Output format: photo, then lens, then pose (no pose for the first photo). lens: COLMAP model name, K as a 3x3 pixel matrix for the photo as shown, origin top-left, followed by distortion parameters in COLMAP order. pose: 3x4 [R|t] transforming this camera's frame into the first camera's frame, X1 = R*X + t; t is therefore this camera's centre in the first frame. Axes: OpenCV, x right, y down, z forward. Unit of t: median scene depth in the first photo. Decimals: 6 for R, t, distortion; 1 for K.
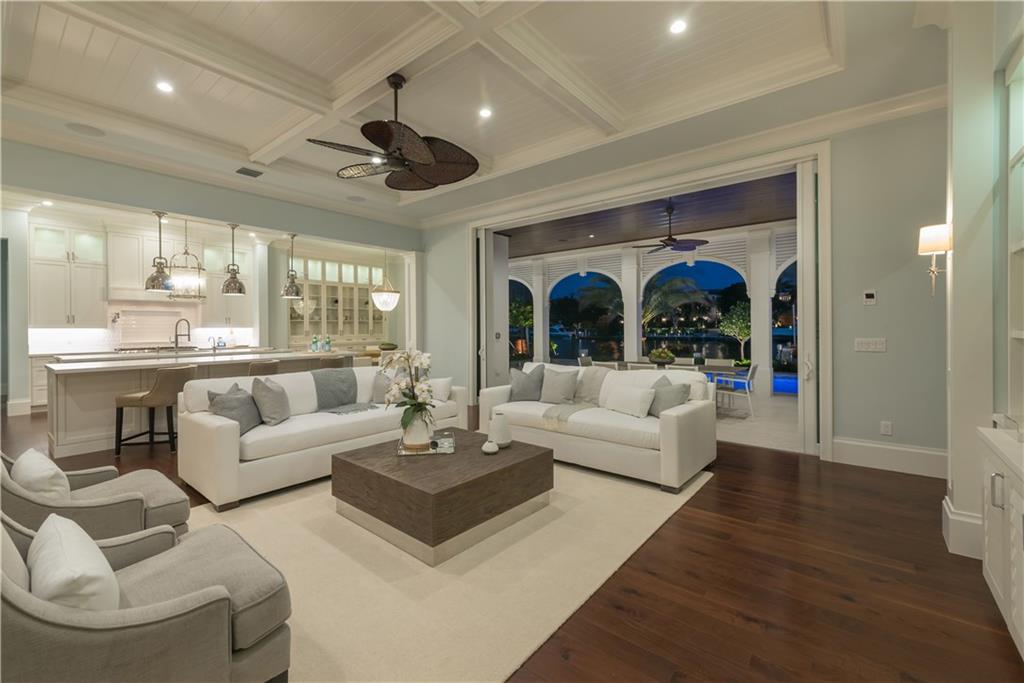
lens RADIAL K [[425.4, 0, 509.6], [0, 425.4, 331.2], [0, 0, 1]] dist [0.014416, -0.000185]
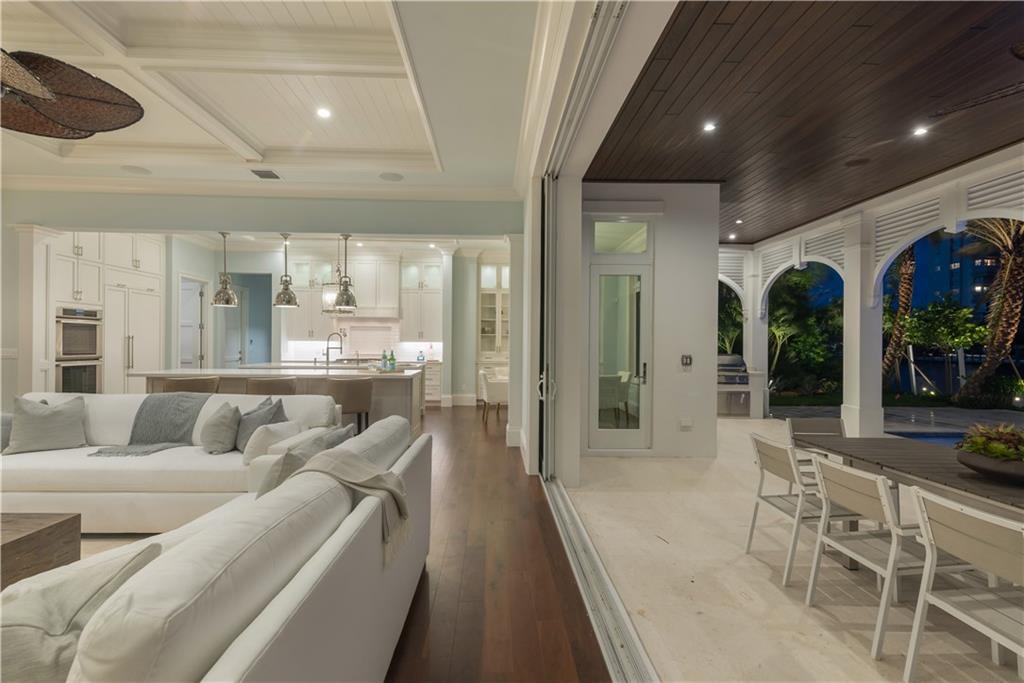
lens RADIAL K [[471.3, 0, 509.5], [0, 471.3, 343.8], [0, 0, 1]] dist [0.006222, -0.000056]
pose [[0.658316, 0.011532, -0.752654, 0.314347], [-0.020334, 0.999790, -0.002466, -0.006142], [0.752467, 0.016928, 0.658412, 0.440591]]
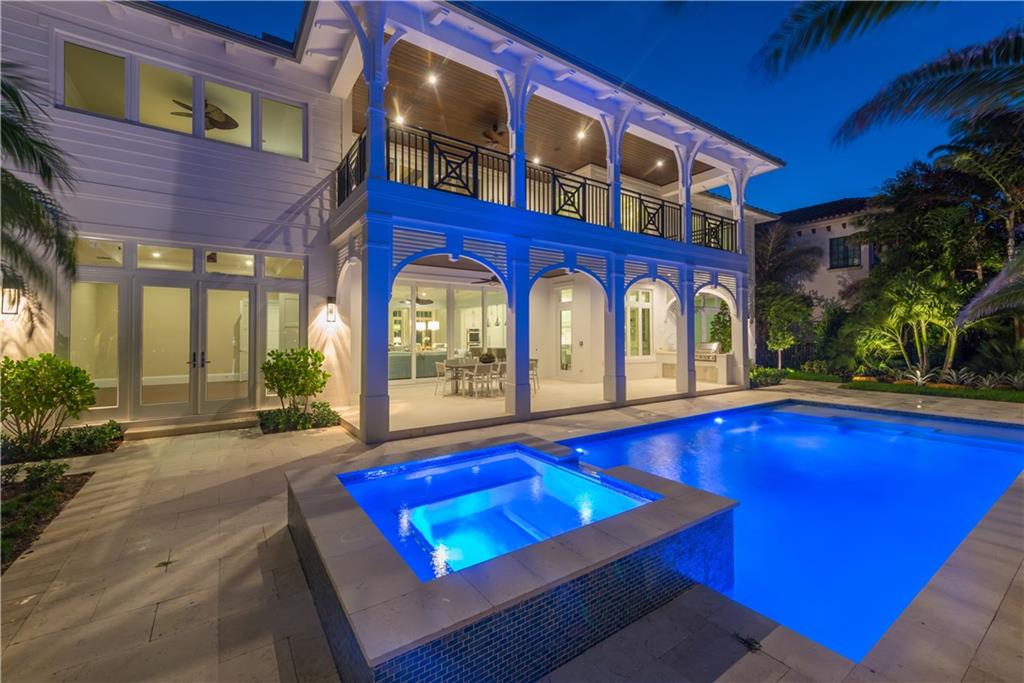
lens RADIAL K [[425.4, 0, 514.8], [0, 425.4, 333.2], [0, 0, 1]] dist [0.014416, -0.000185]
pose [[-0.269013, -0.000163, -0.963136, 1.535132], [-0.006236, 0.999979, 0.001573, -0.028148], [0.963116, 0.006429, -0.269009, 1.276783]]
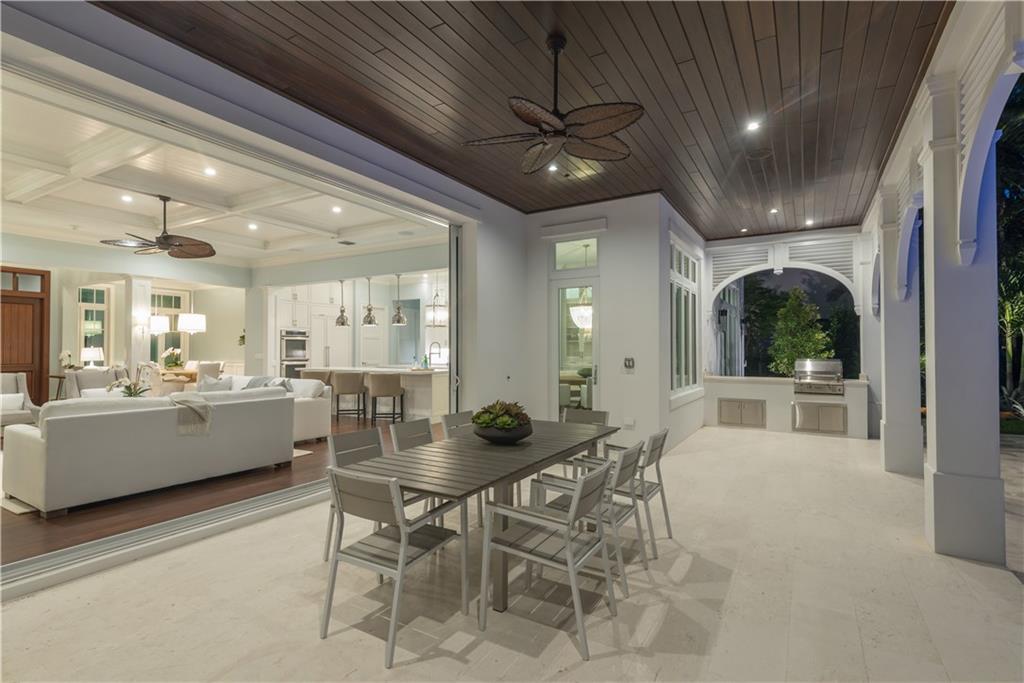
lens RADIAL K [[494.9, 0, 508.4], [0, 494.9, 345.9], [0, 0, 1]] dist [0.016166, 0.000284]
pose [[0.142347, -0.000265, -0.989817, 0.699576], [-0.011579, 0.999931, -0.001933, -0.012567], [0.989749, 0.011736, 0.142334, 0.792643]]
